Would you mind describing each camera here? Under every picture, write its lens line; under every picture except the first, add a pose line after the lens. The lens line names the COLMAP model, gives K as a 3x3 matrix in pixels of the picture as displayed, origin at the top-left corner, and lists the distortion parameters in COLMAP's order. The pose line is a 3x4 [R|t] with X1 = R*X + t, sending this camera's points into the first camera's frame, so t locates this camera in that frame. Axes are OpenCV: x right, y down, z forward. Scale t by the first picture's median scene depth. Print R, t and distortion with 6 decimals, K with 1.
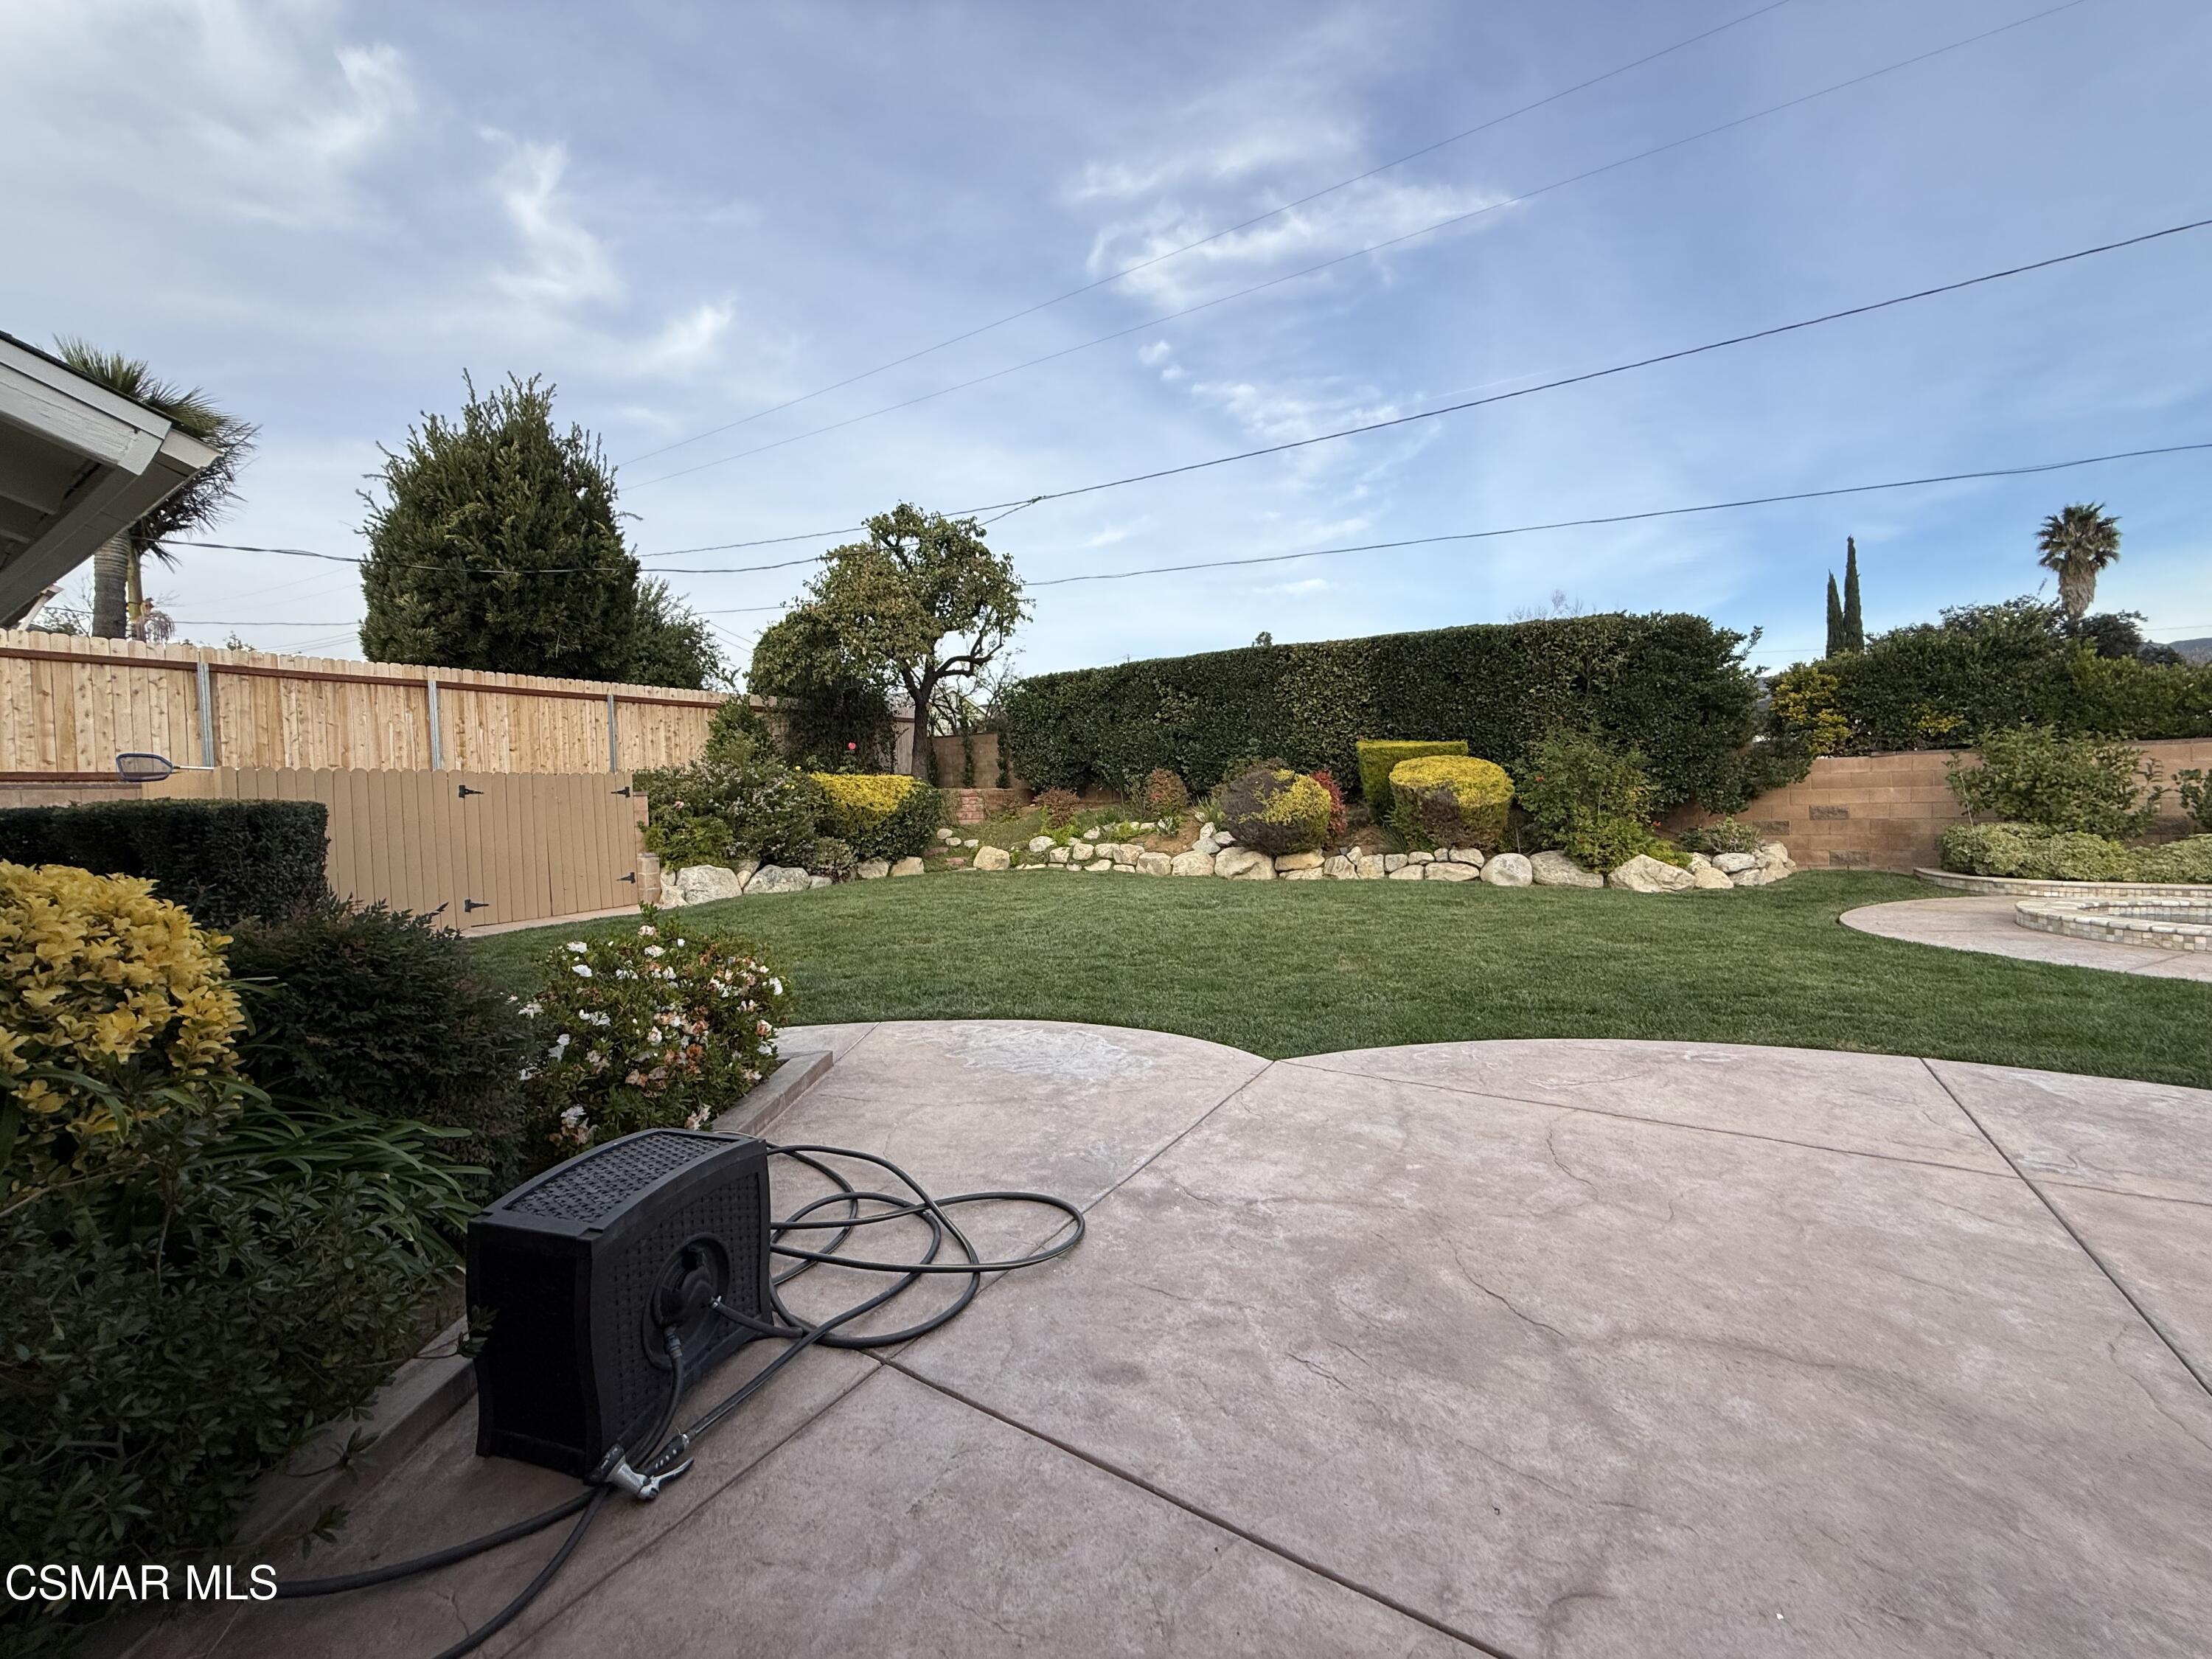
lens RADIAL K [[881.4, 0, 1098.0], [0, 881.4, 830.3], [0, 0, 1]] dist [0.000262, -0.000240]
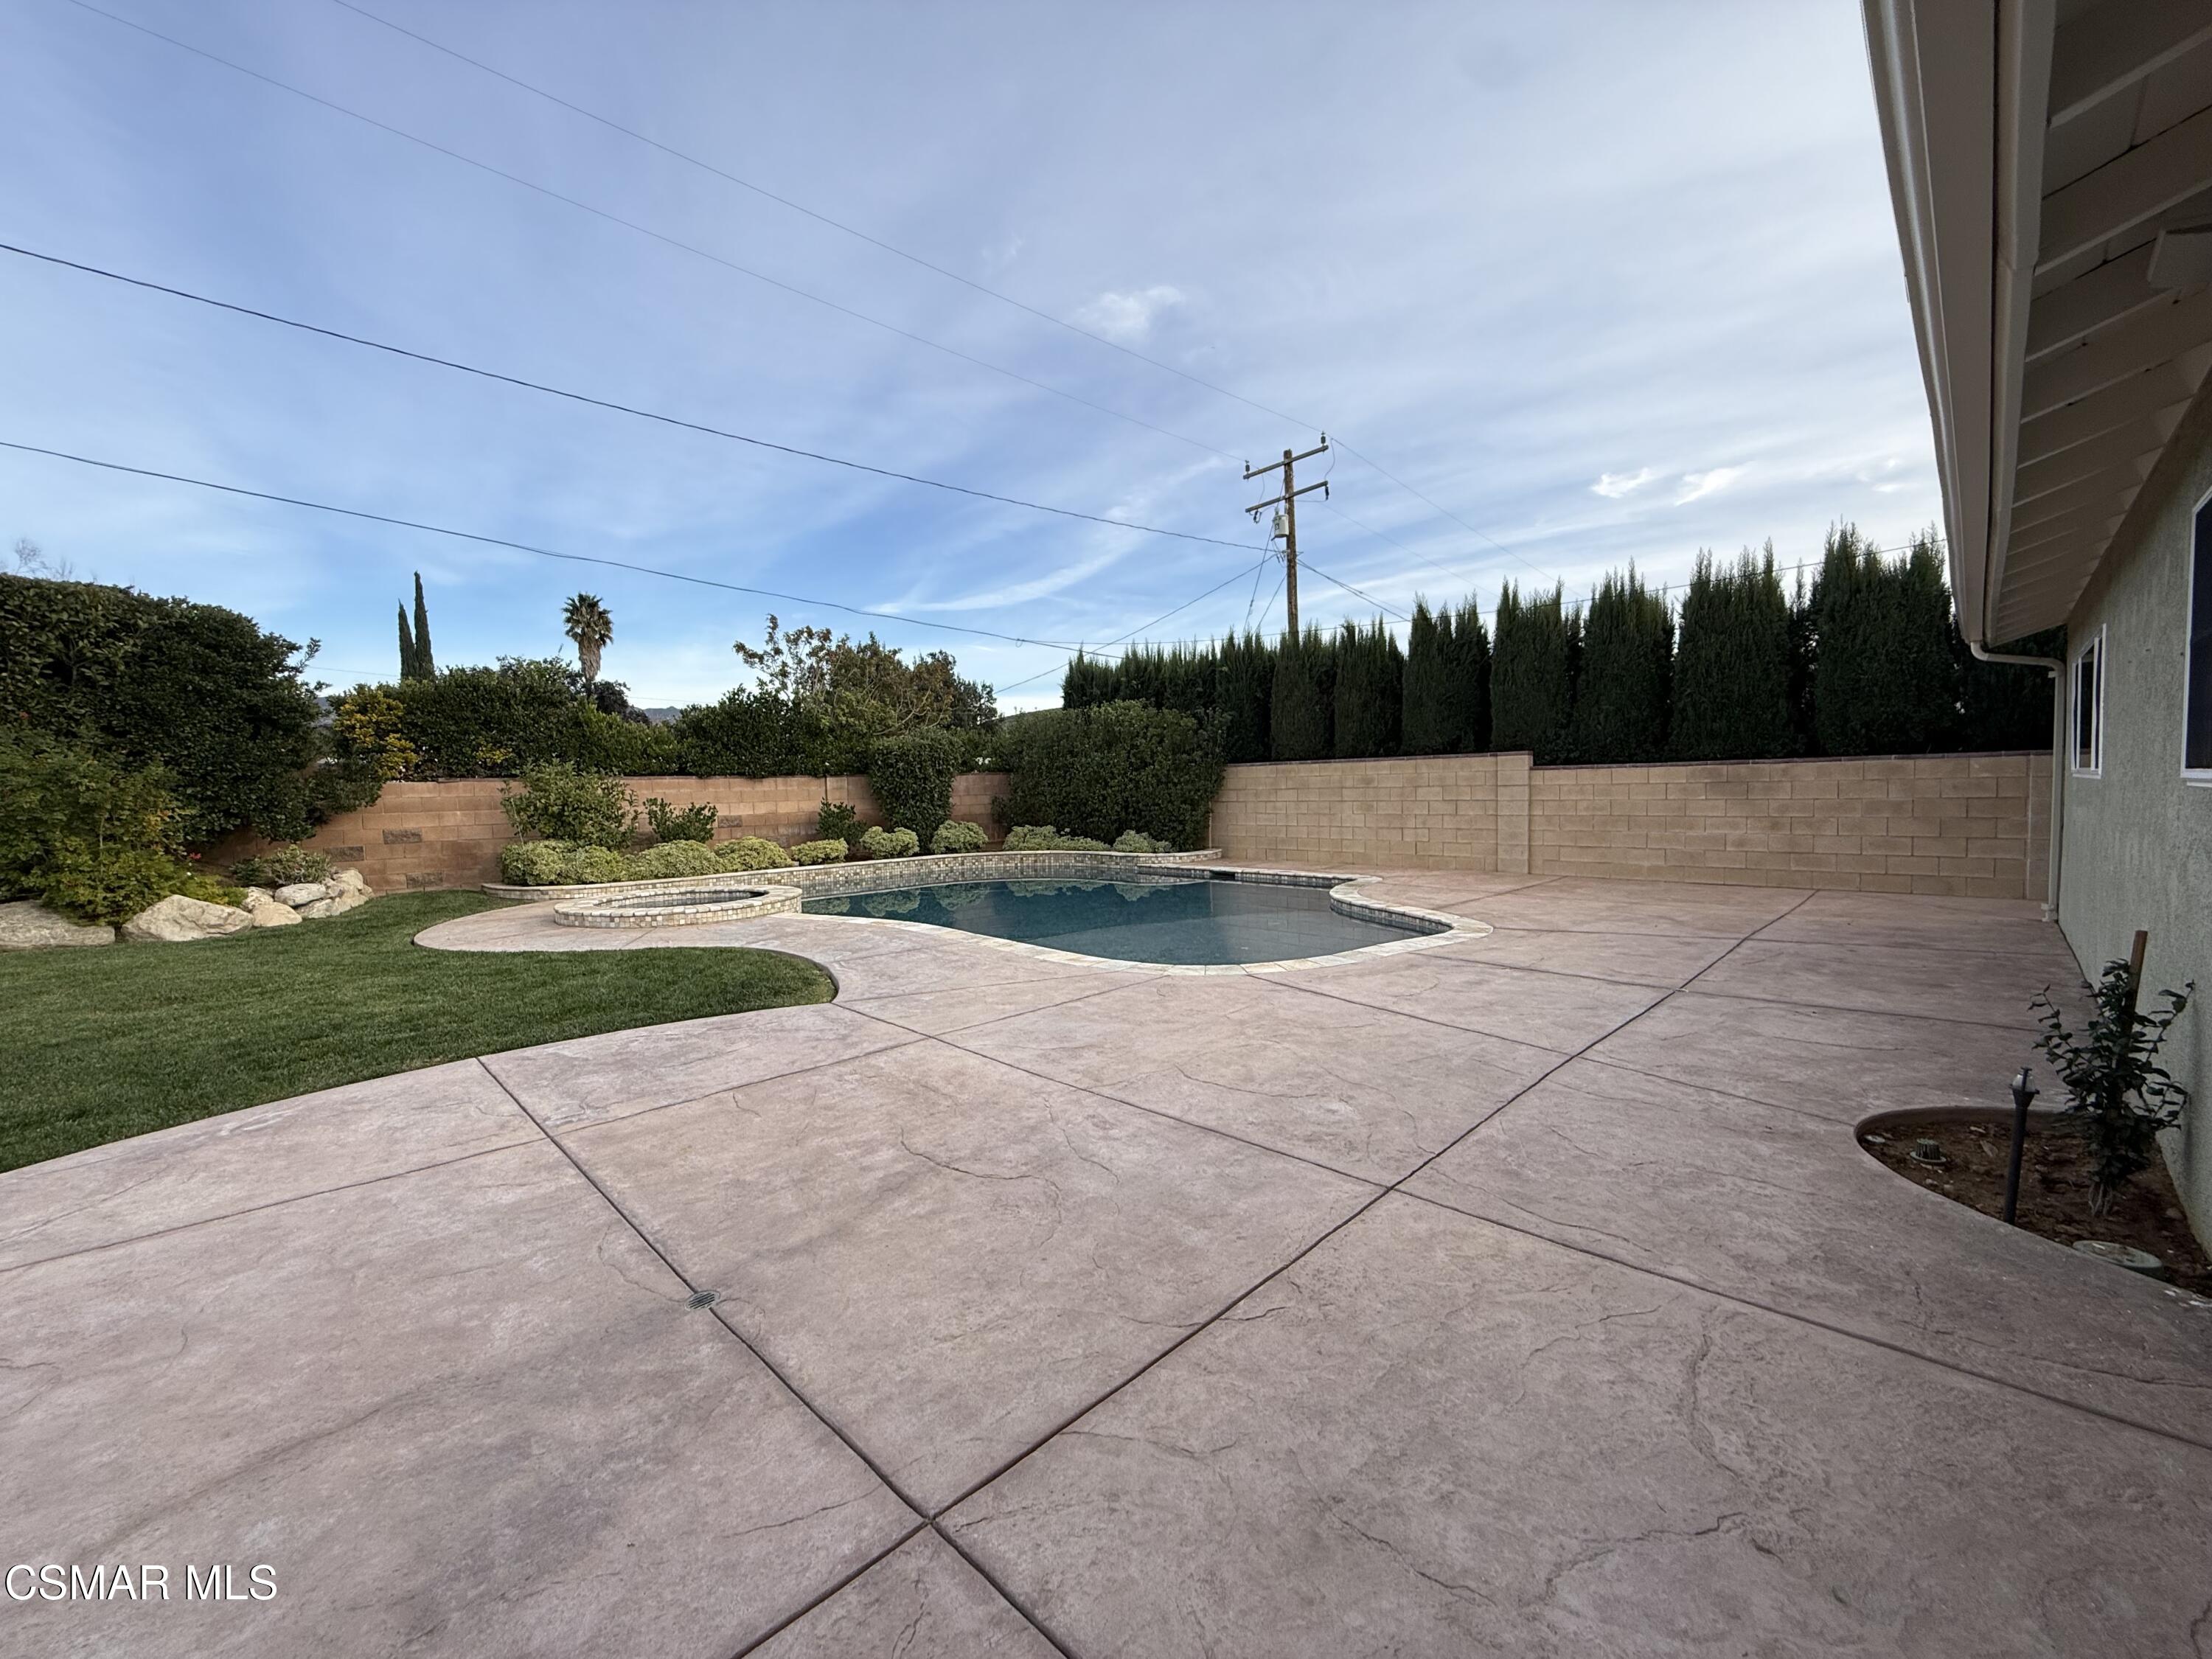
lens RADIAL K [[881.4, 0, 1098.0], [0, 881.4, 830.3], [0, 0, 1]] dist [0.000262, -0.000240]
pose [[0.217517, -0.022385, 0.975800, 0.014904], [0.049865, 0.998686, 0.011794, 0.001050], [-0.974782, 0.046093, 0.218348, -0.000540]]
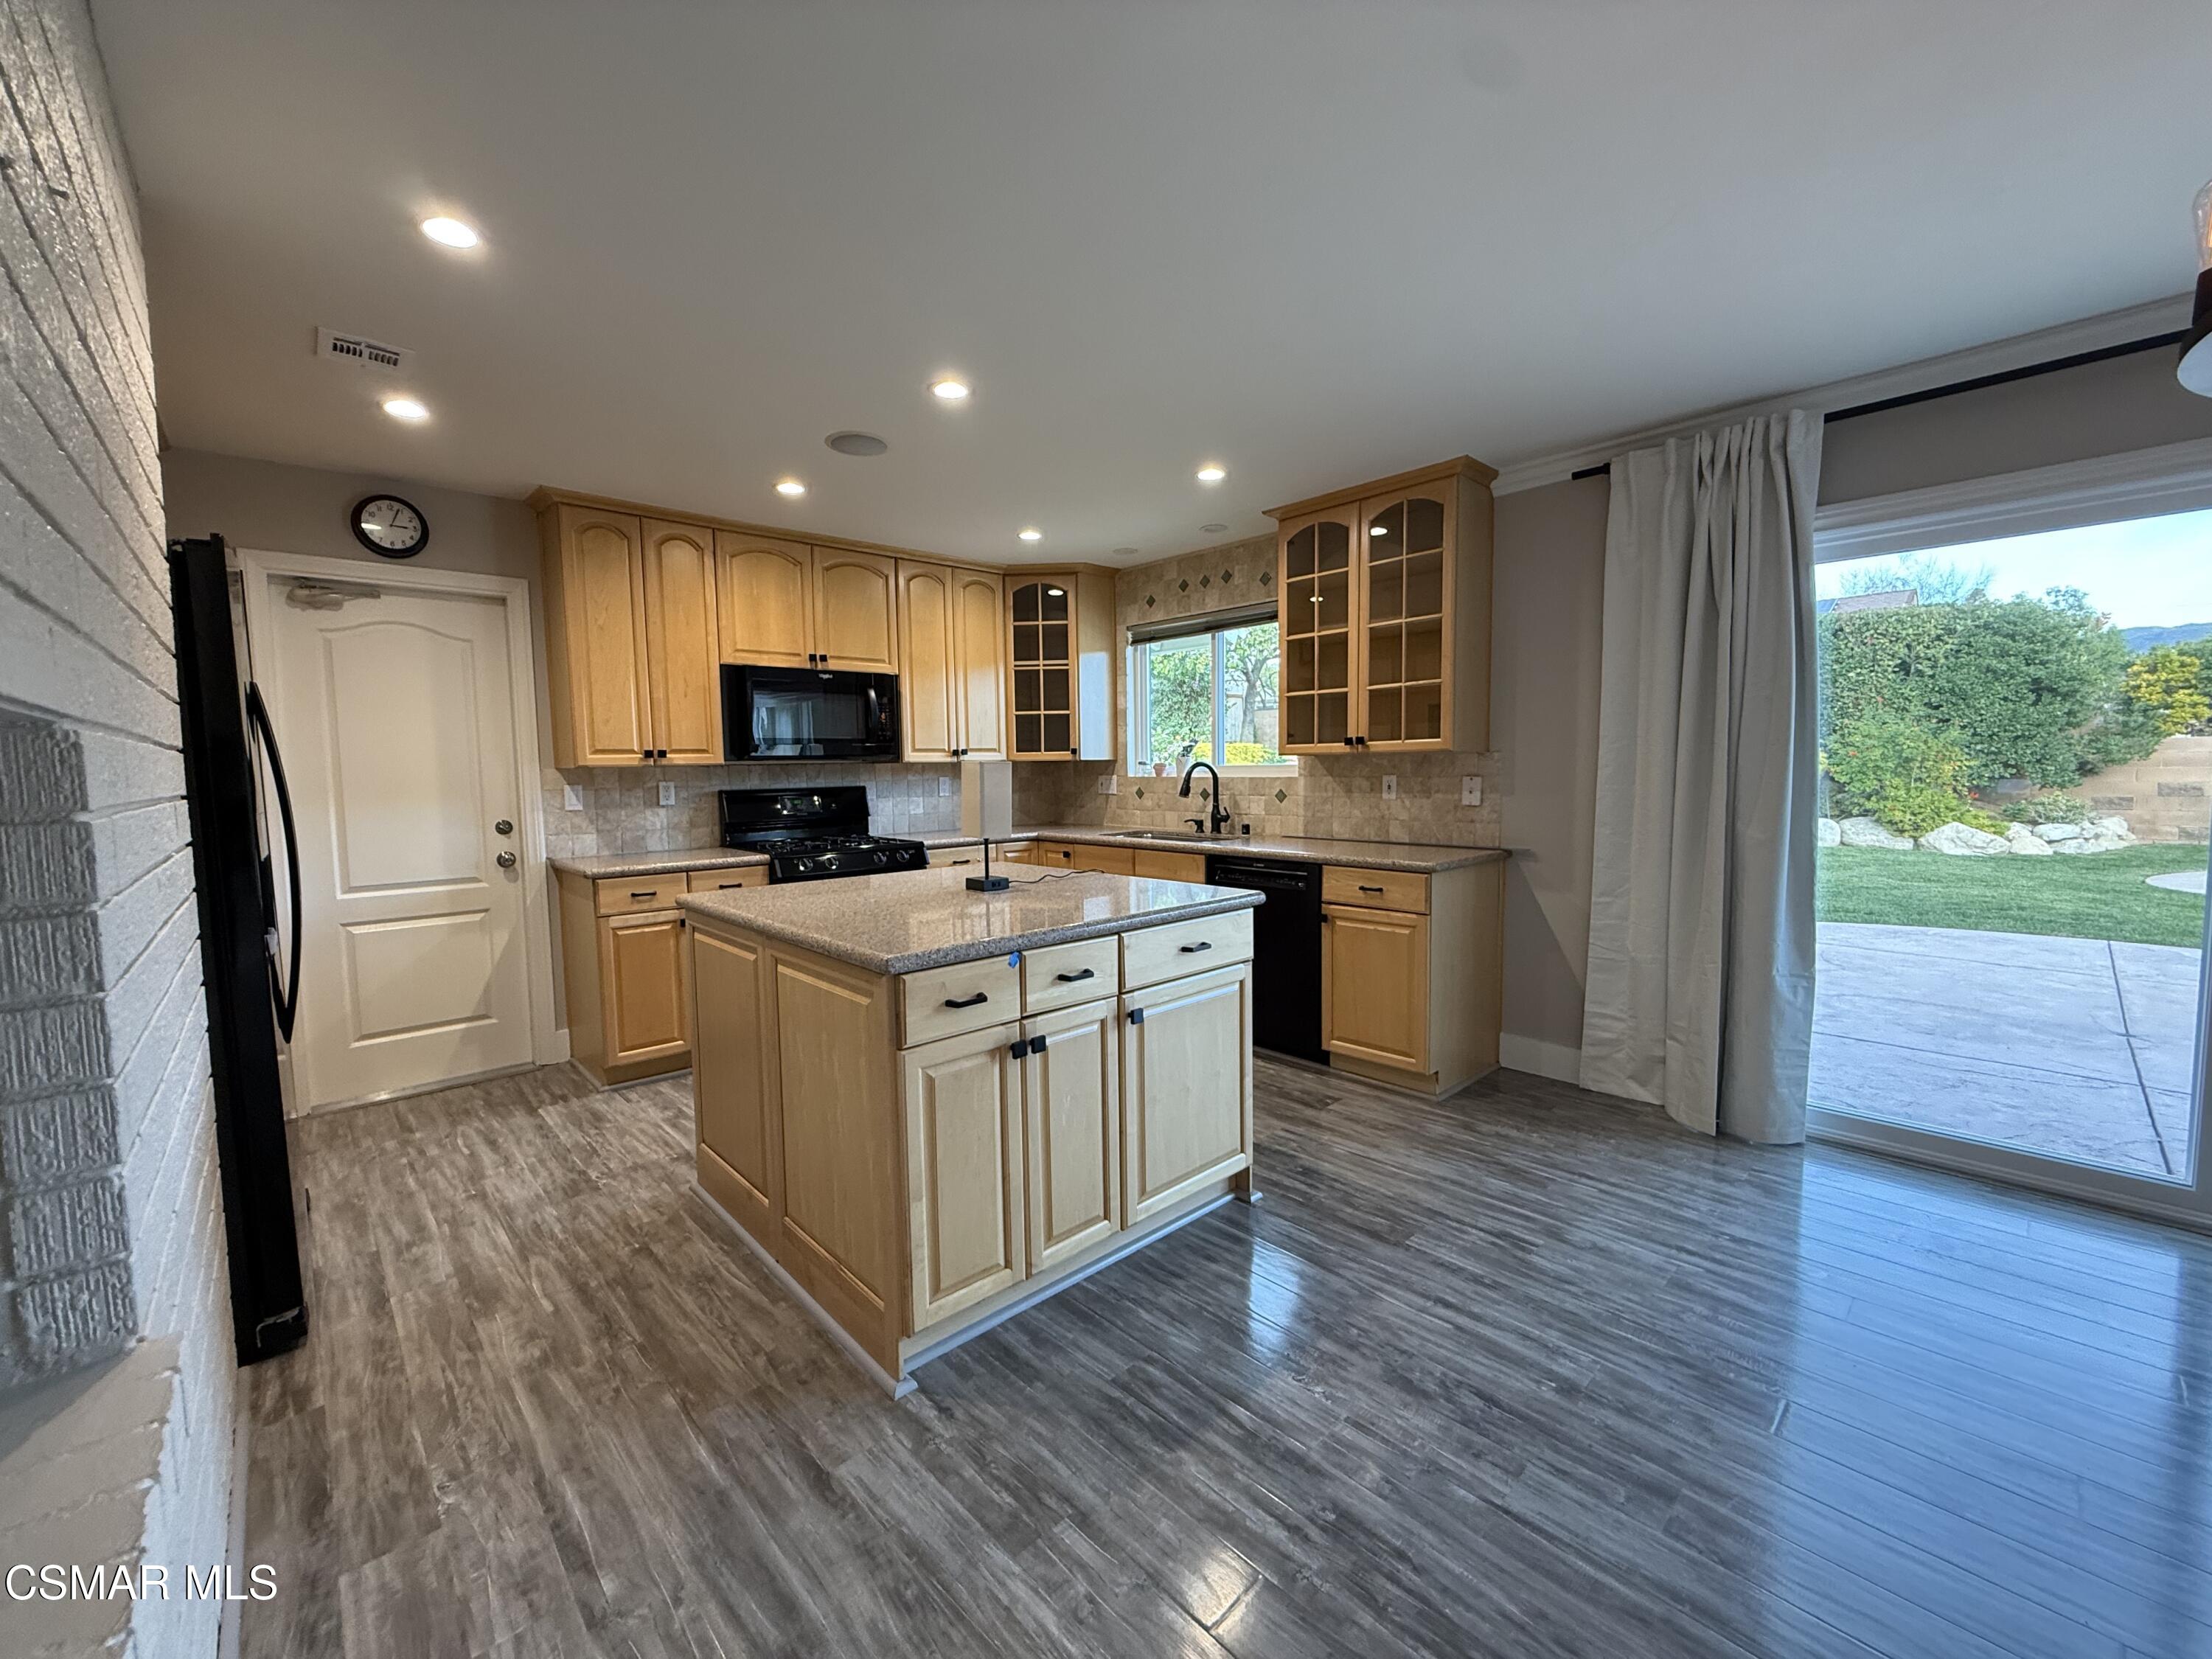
lens RADIAL K [[881.4, 0, 1098.0], [0, 881.4, 830.3], [0, 0, 1]] dist [0.000262, -0.000240]
pose [[0.966492, 0.035104, -0.254285, -0.145394], [-0.024613, 0.998714, 0.044321, 0.013700], [0.255513, -0.036577, 0.966113, -0.343842]]
